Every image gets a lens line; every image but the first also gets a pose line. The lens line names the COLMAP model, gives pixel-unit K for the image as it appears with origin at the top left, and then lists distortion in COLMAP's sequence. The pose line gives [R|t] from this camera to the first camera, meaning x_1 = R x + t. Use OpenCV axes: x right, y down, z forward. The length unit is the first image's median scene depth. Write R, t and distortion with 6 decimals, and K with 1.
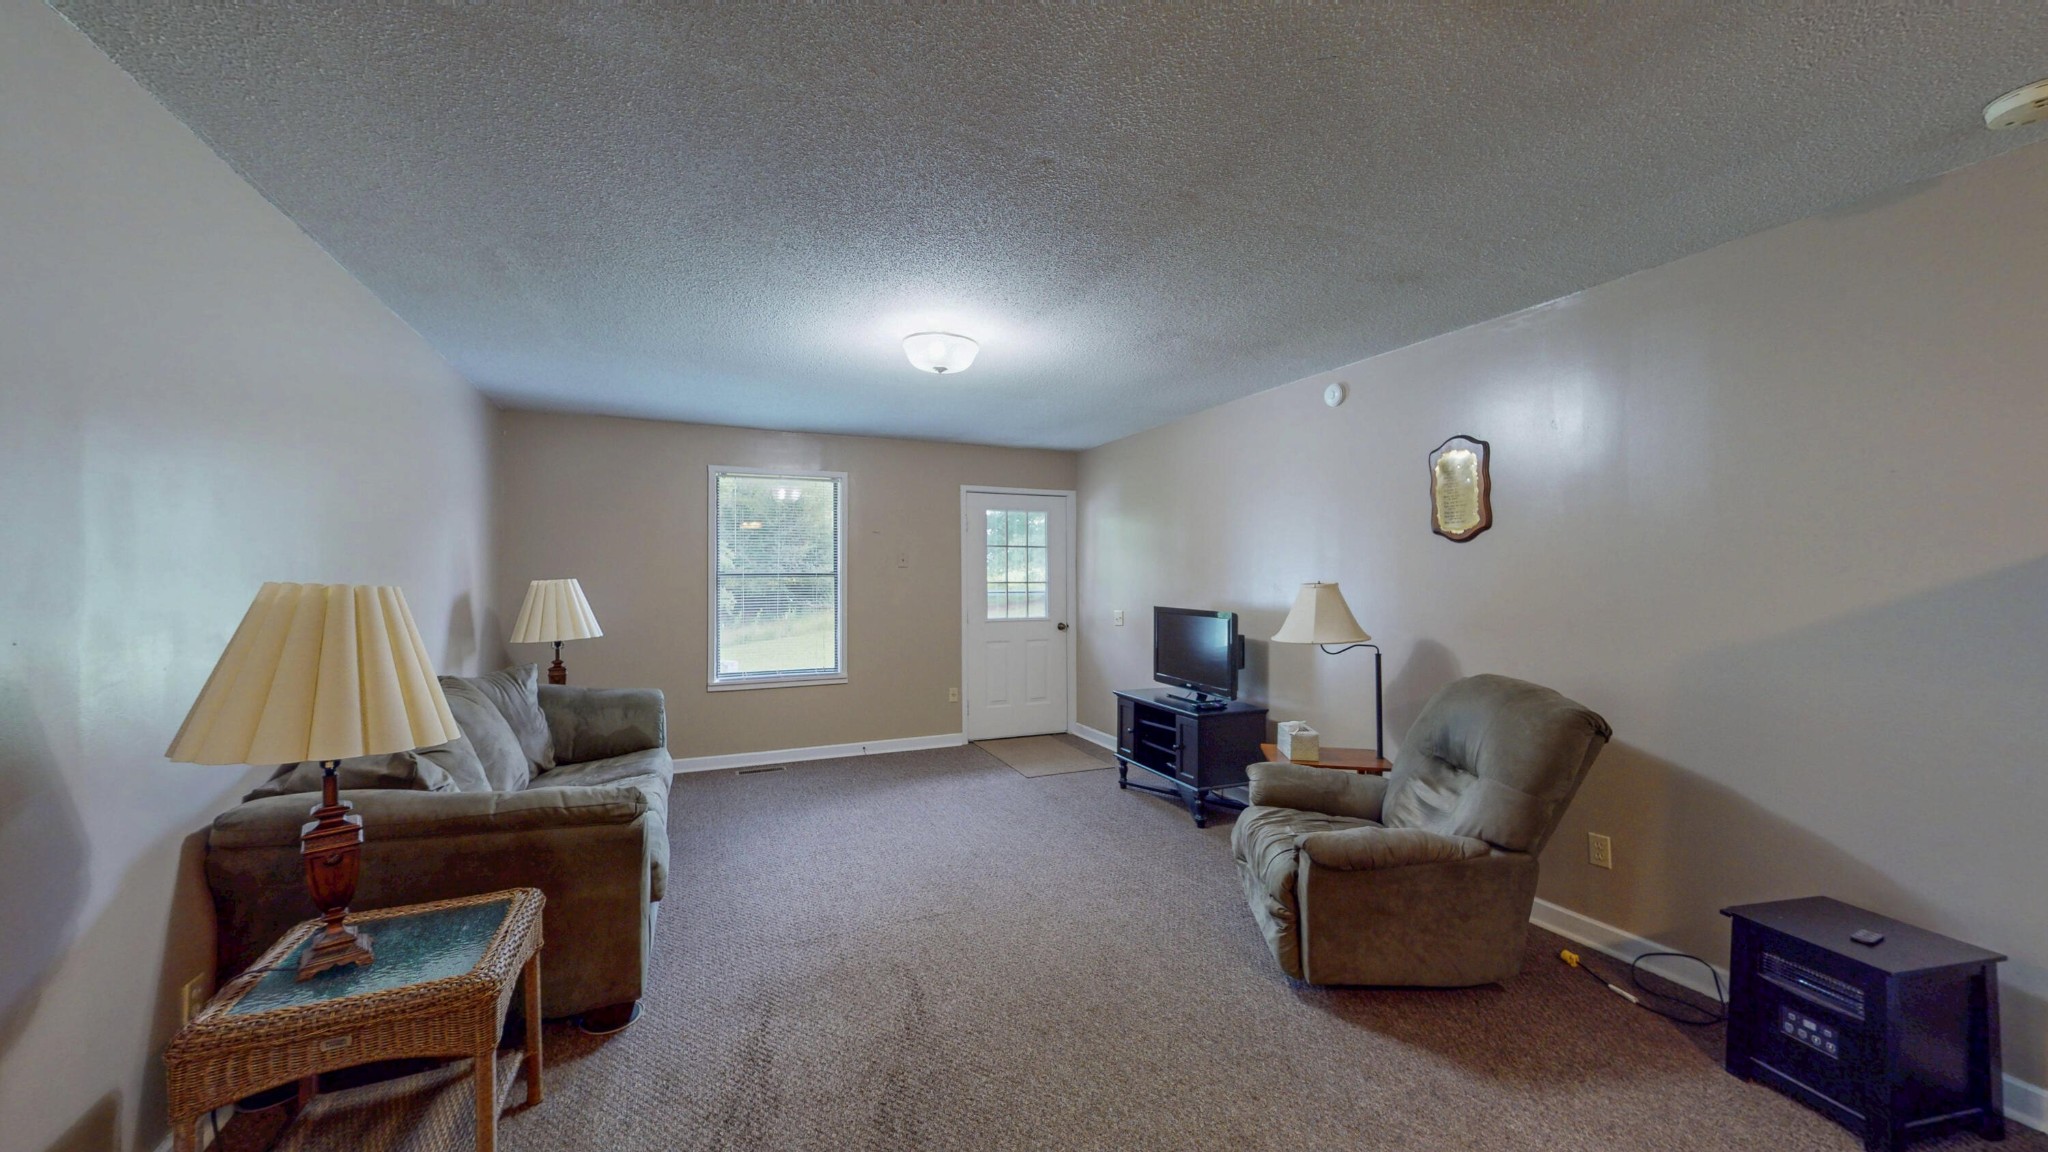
lens RADIAL K [[801.8, 0, 1024.4], [0, 801.8, 568.7], [0, 0, 1]] dist [-0.000182, 0.000077]
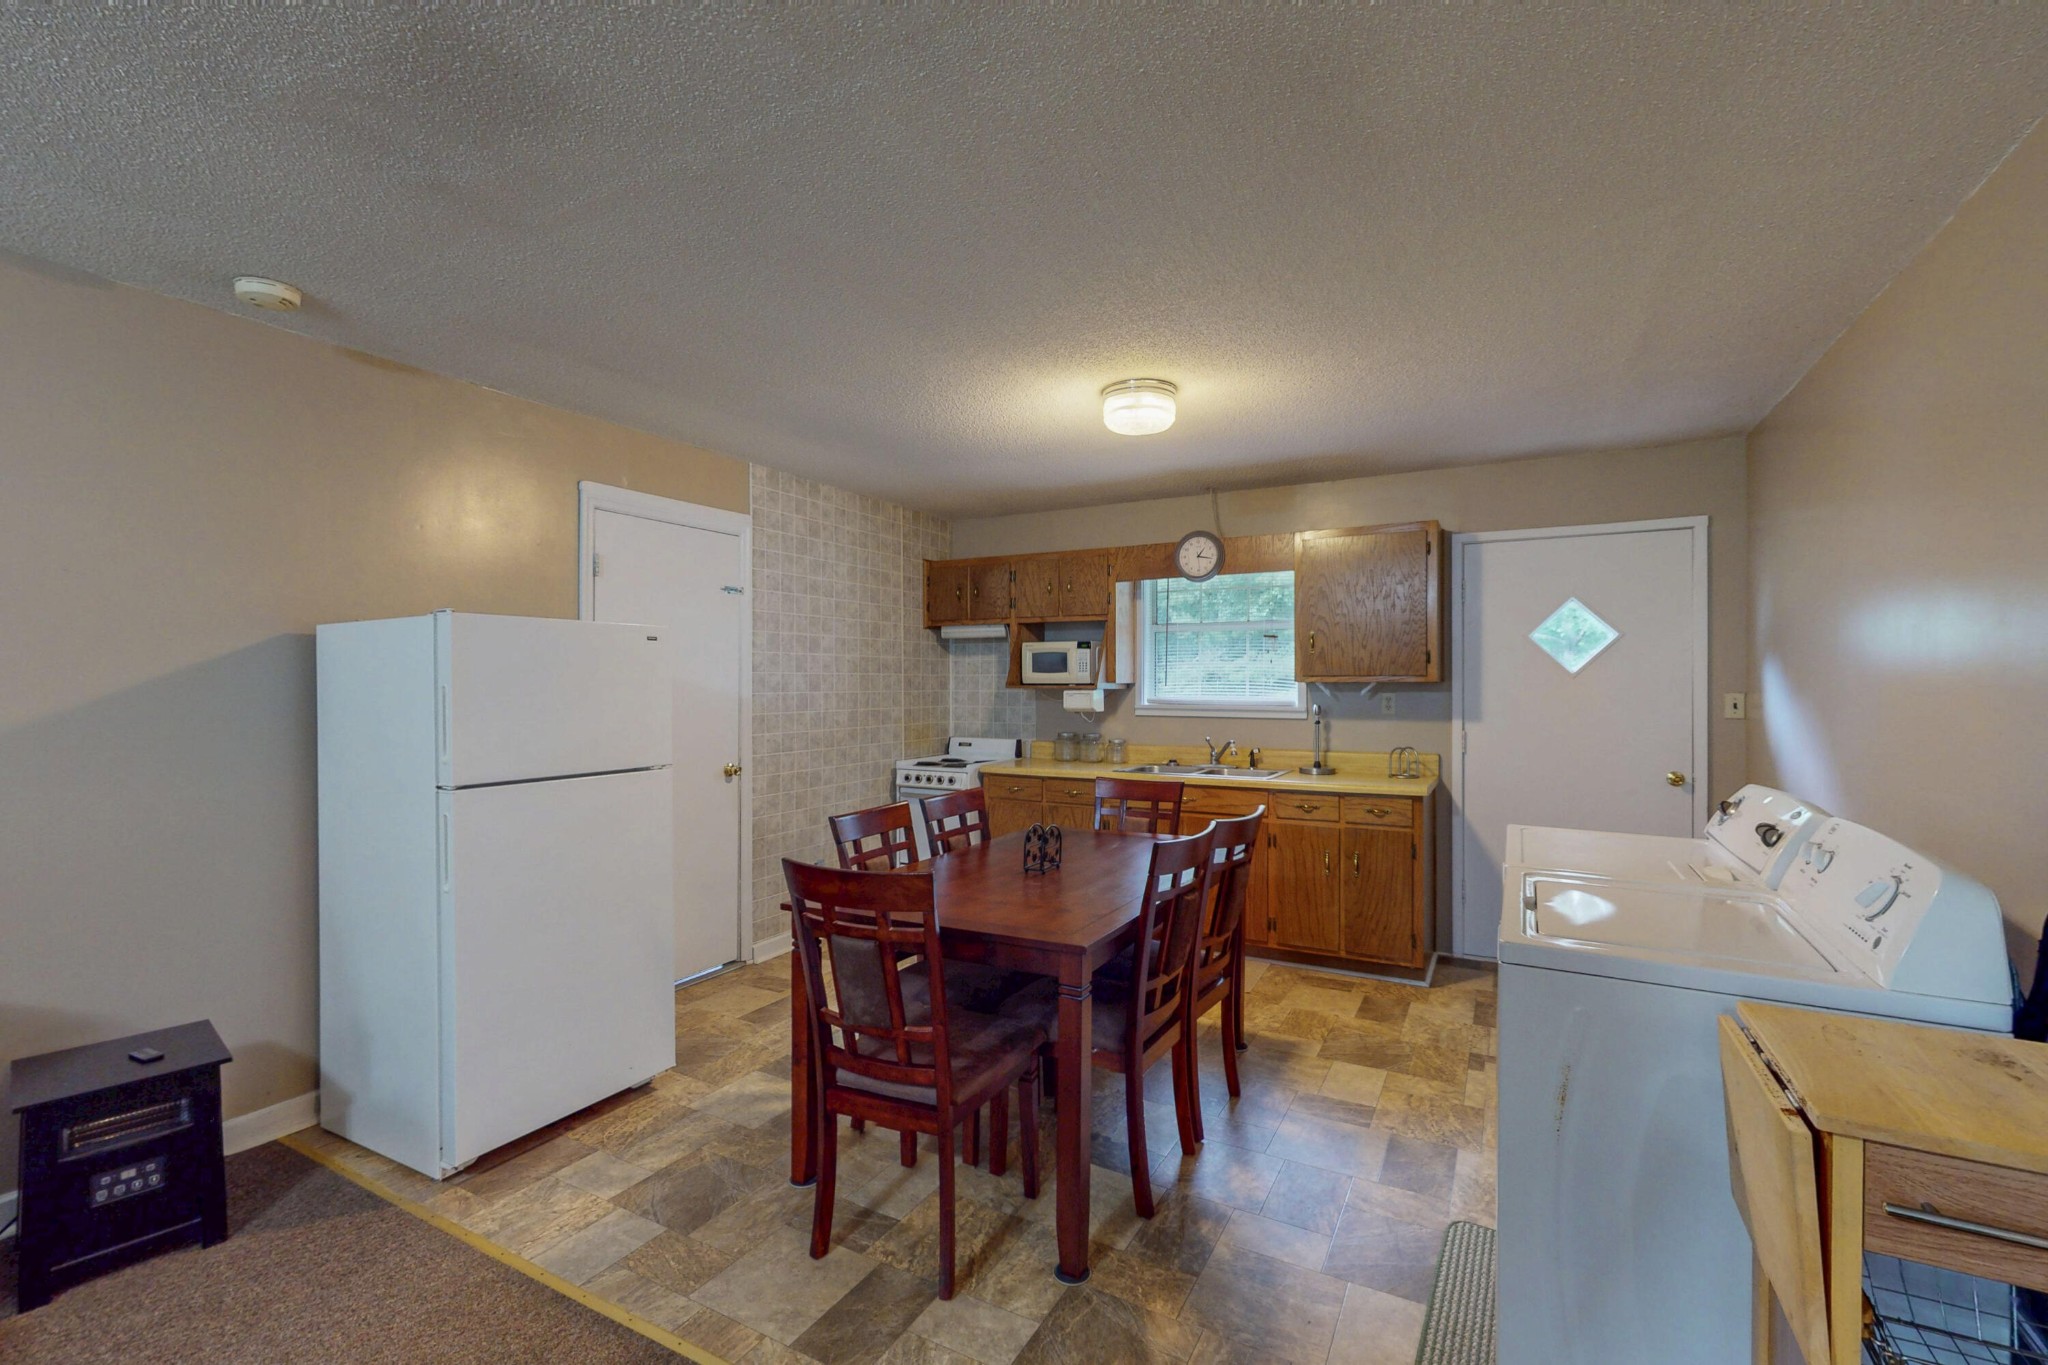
lens RADIAL K [[885.1, 0, 1025.8], [0, 885.1, 687.4], [0, 0, 1]] dist [-0.000231, 0.000234]
pose [[-0.627639, 0.004635, 0.778490, -0.130848], [-0.001825, 0.999971, -0.007426, 0.005799], [-0.778502, -0.006082, -0.627613, 0.242840]]
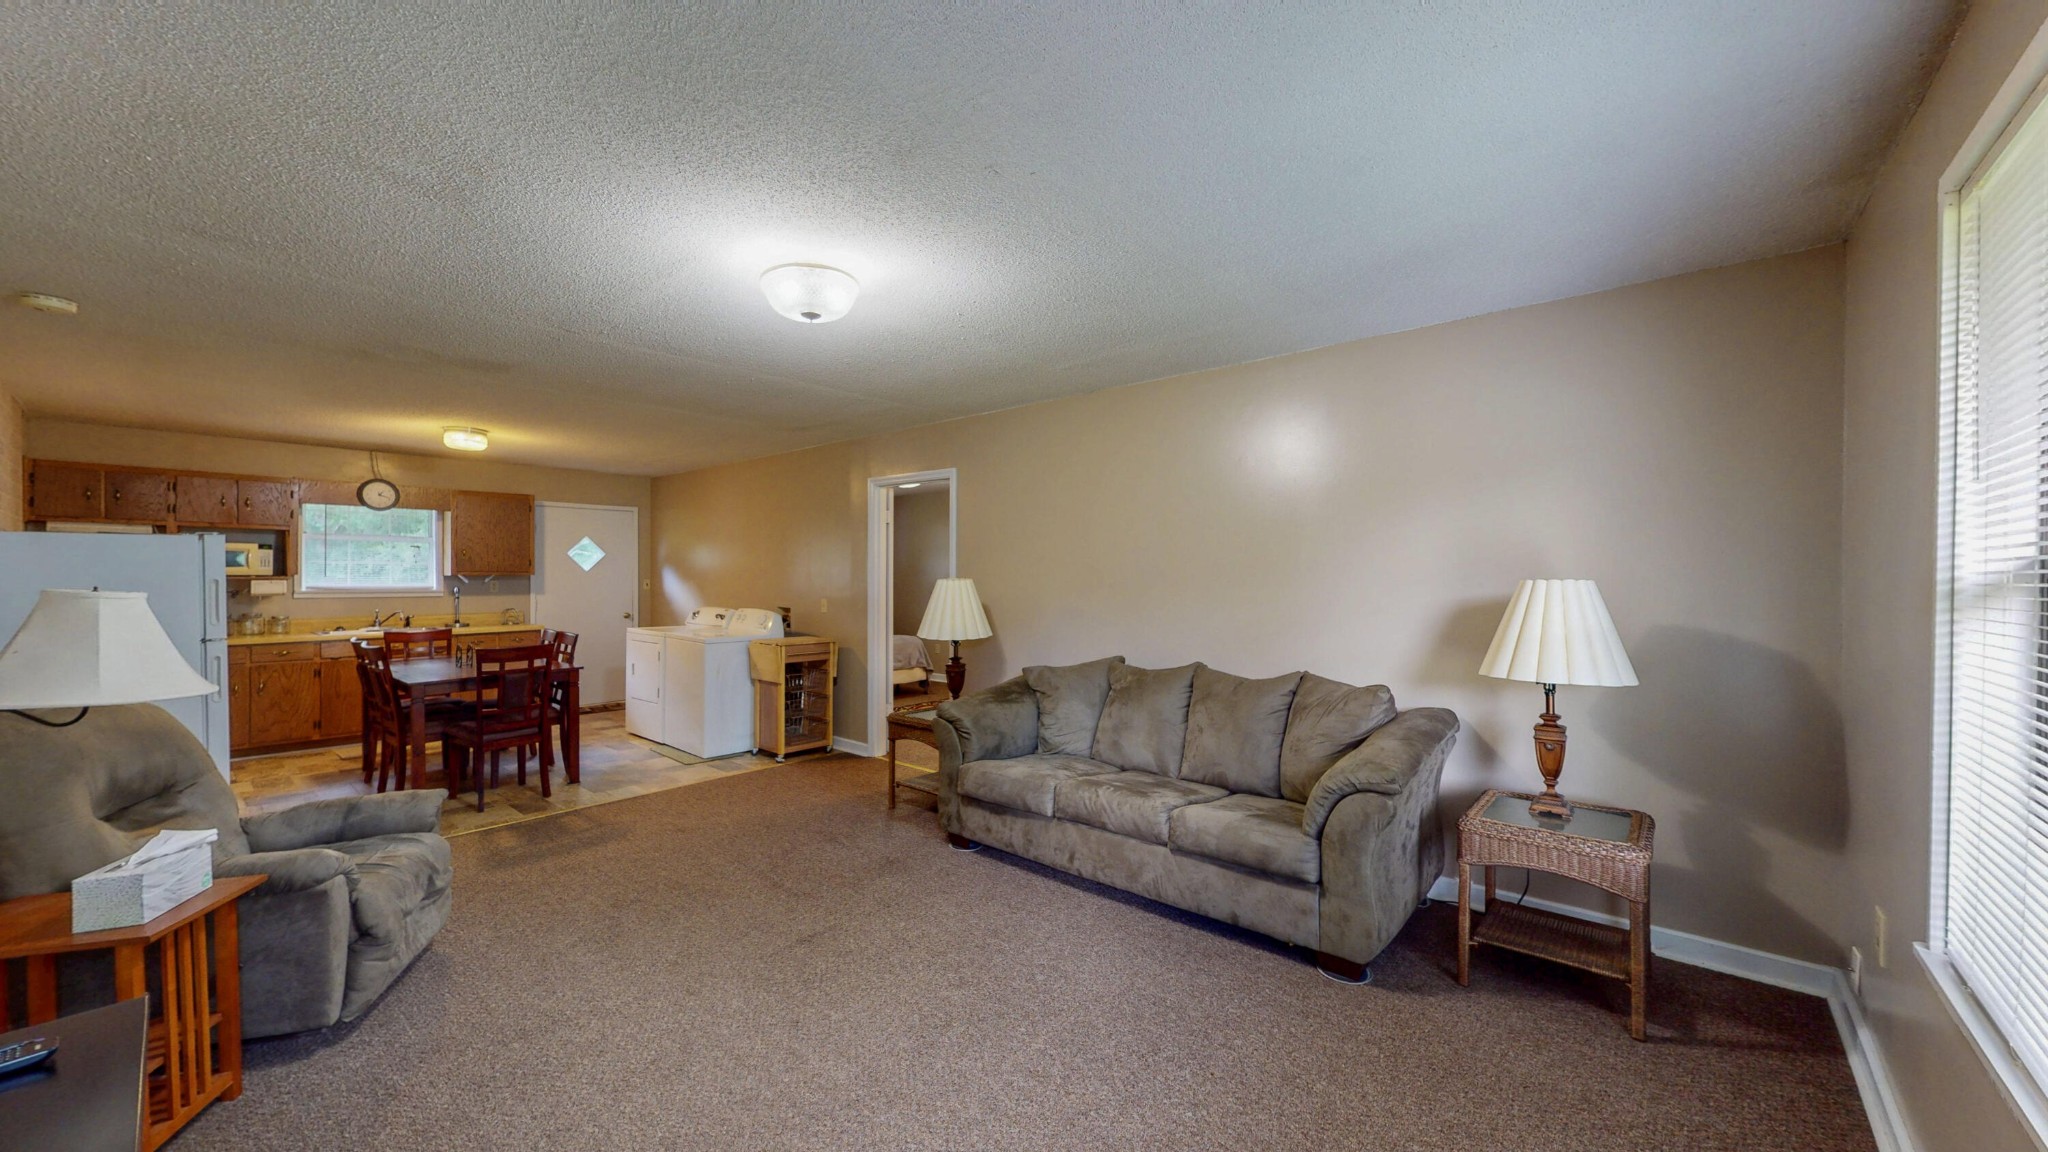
lens RADIAL K [[750.7, 0, 1024.0], [0, 750.7, 576.0], [0, 0, 1]] dist [-0.000749, 0.000187]
pose [[-0.889829, 0.005238, -0.456263, 0.054697], [0.007169, 0.999971, -0.002502, 0.006263], [0.456237, -0.005498, -0.889841, 0.959339]]
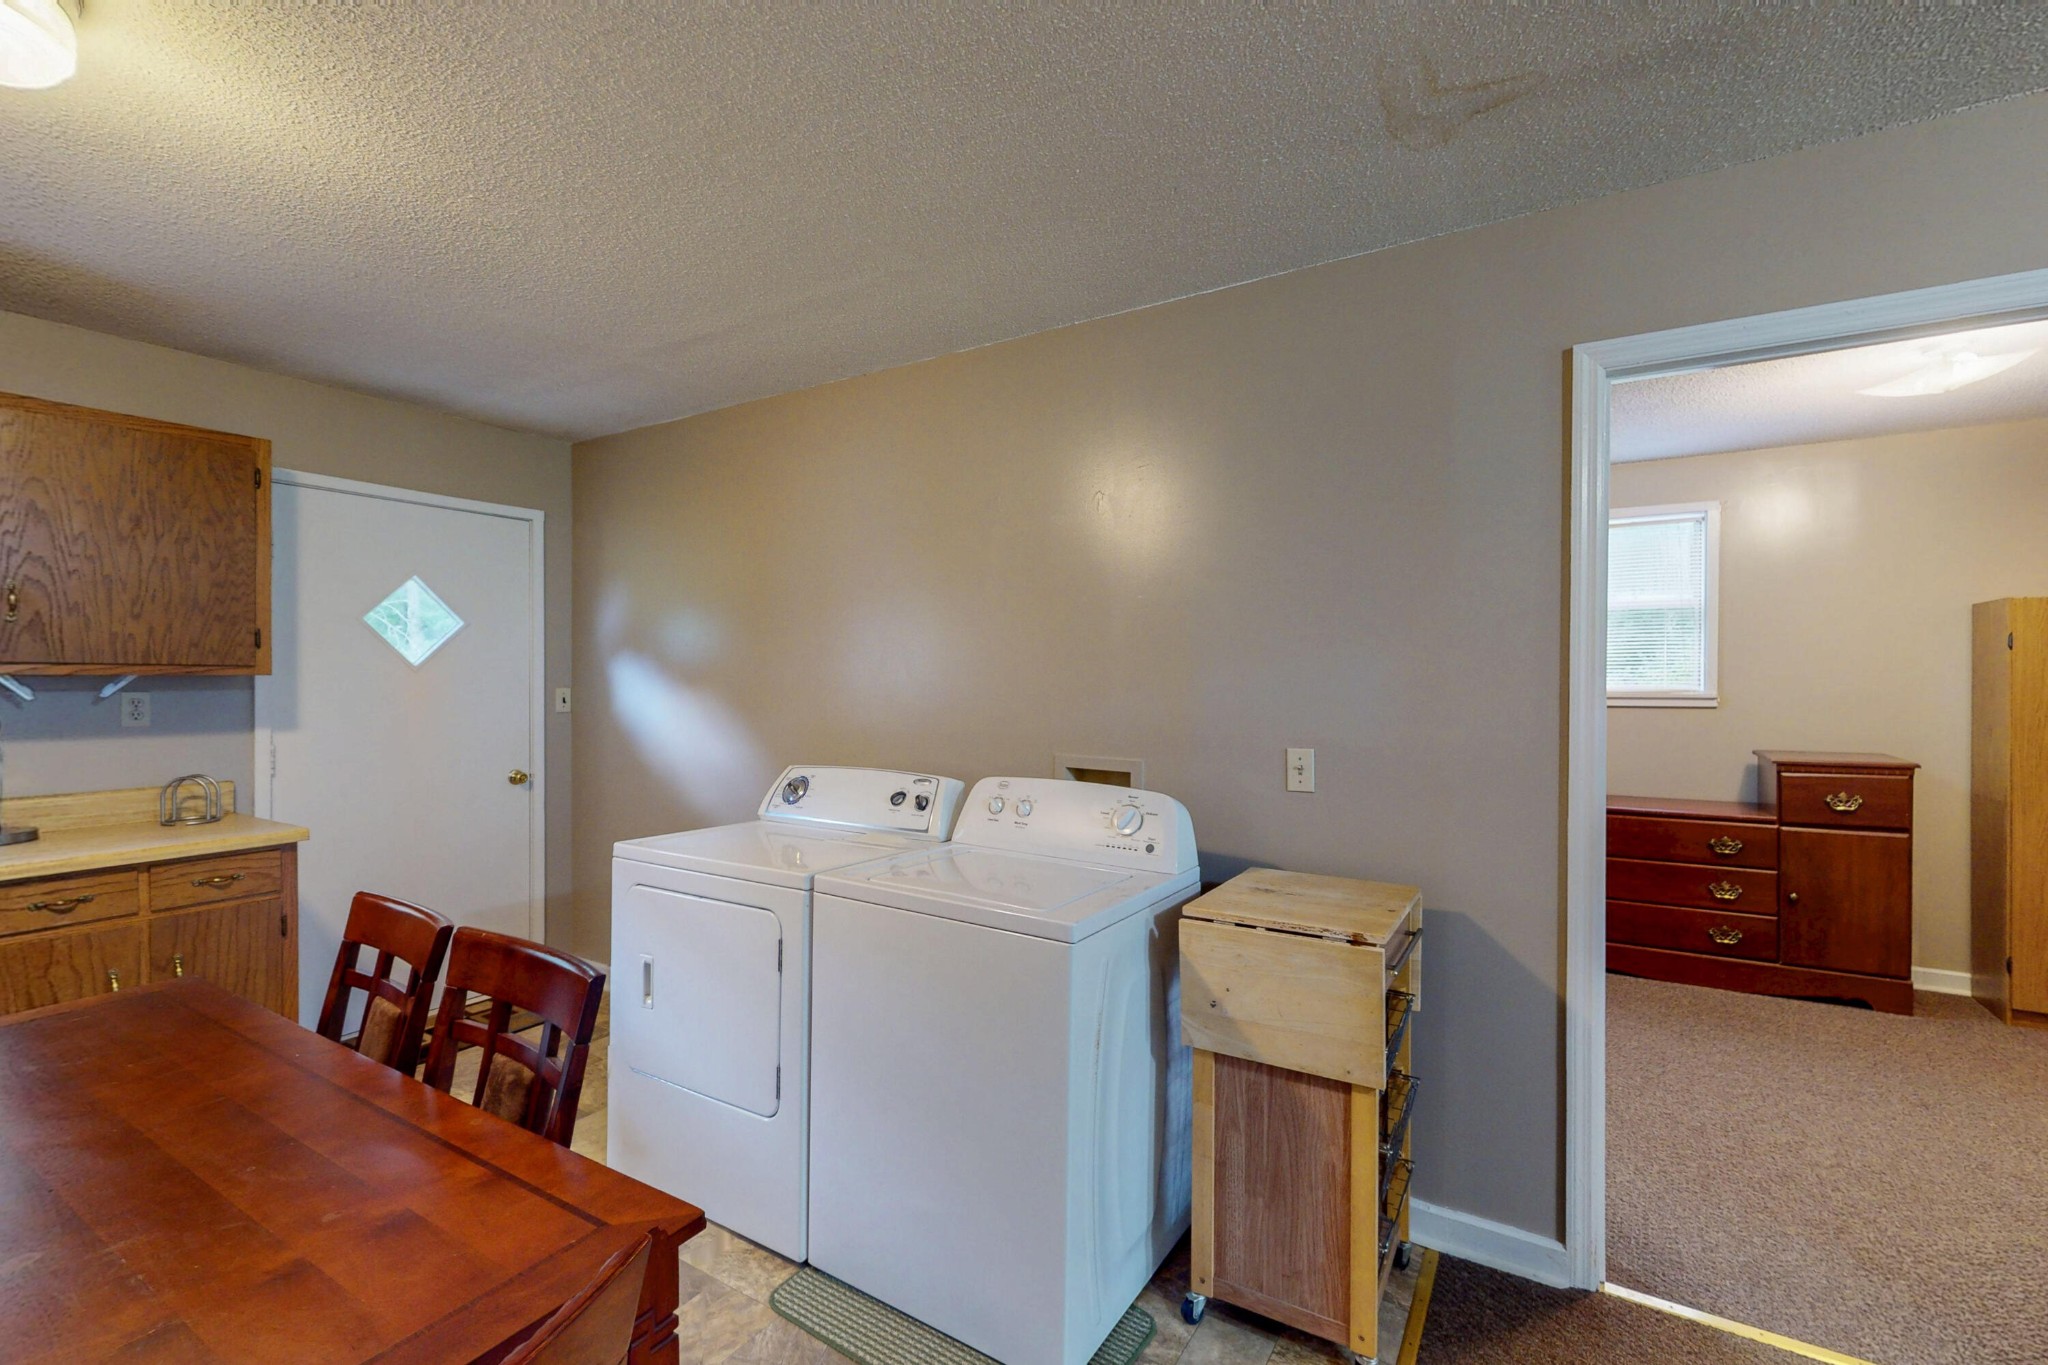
lens RADIAL K [[885.1, 0, 1025.8], [0, 885.1, 687.4], [0, 0, 1]] dist [-0.000231, 0.000234]
pose [[-0.805086, 0.009489, -0.593082, 0.155823], [0.007016, 0.999954, 0.006475, 0.002128], [0.593116, 0.001052, -0.805116, 0.185945]]
